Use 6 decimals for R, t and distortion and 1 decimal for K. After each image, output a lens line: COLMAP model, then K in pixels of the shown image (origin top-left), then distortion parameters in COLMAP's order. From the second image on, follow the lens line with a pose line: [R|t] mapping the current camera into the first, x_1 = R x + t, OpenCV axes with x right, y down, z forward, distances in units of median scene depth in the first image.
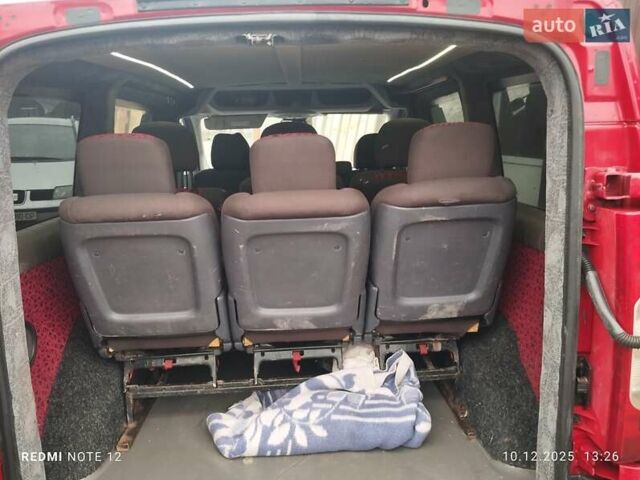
lens RADIAL K [[551.7, 0, 318.9], [0, 551.7, 238.8], [0, 0, 1]] dist [0.060777, -0.084364]
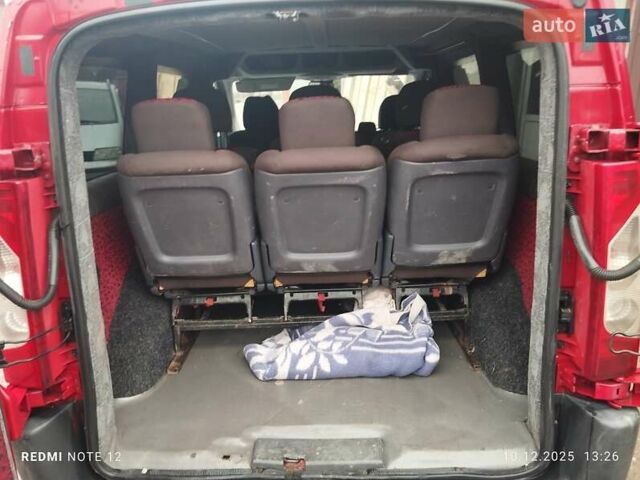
lens RADIAL K [[551.7, 0, 322.3], [0, 551.7, 238.6], [0, 0, 1]] dist [0.060777, -0.084364]
pose [[0.998806, 0.003007, -0.048755, 0.017872], [0.000224, 0.997811, 0.066124, 0.021413], [0.048847, -0.066056, 0.996620, -0.130645]]
